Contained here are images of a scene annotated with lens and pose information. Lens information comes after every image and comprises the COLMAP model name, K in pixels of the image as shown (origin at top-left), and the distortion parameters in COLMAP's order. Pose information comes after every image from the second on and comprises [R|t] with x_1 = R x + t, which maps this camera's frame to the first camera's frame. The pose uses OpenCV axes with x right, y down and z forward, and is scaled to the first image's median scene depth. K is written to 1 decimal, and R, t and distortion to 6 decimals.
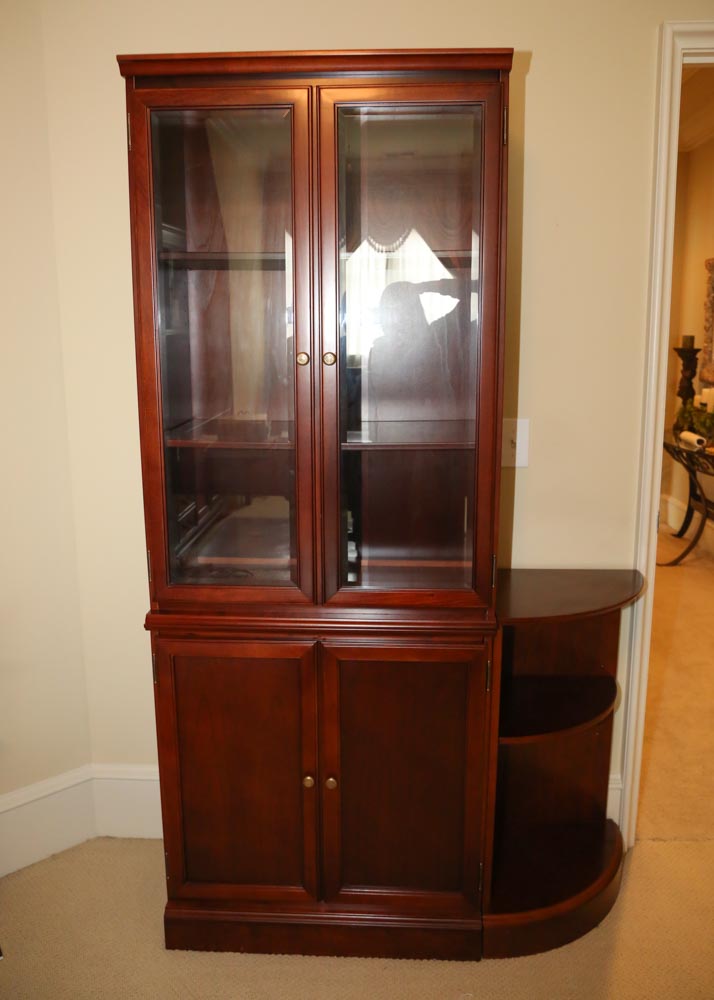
lens RADIAL K [[812.7, 0, 354.7], [0, 812.7, 494.3], [0, 0, 1]] dist [-0.057832, 0.033701]
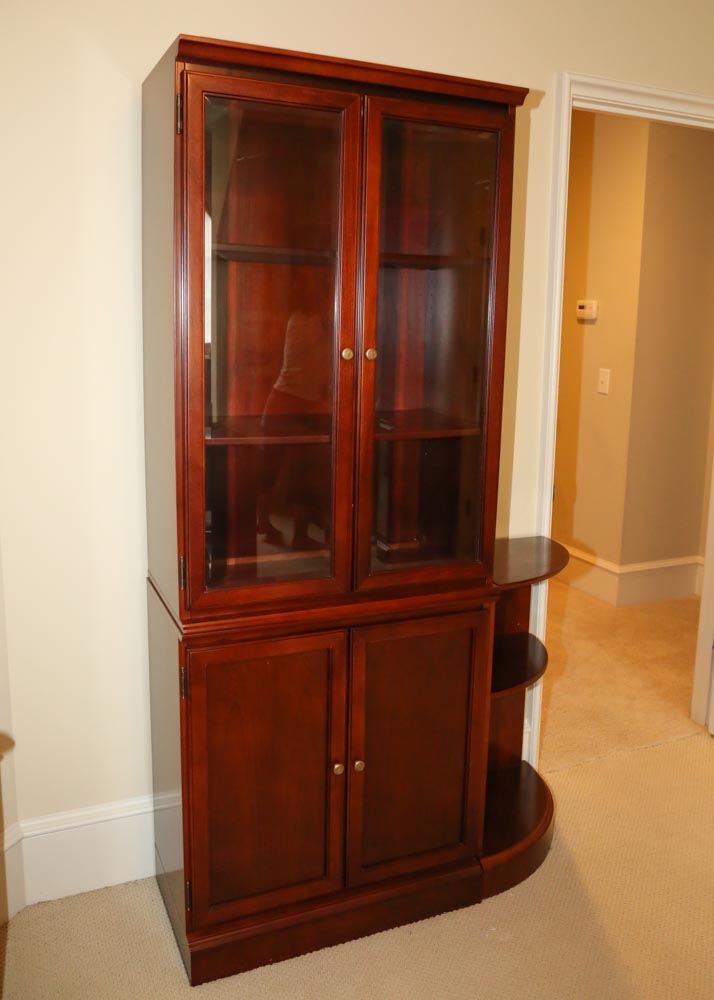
lens RADIAL K [[856.6, 0, 370.6], [0, 856.6, 496.6], [0, 0, 1]] dist [-0.041051, 0.040352]
pose [[0.891432, -0.069903, 0.447730, -0.462755], [0.072594, 0.997299, 0.011172, 0.004385], [-0.447302, 0.022544, 0.894099, 0.011406]]
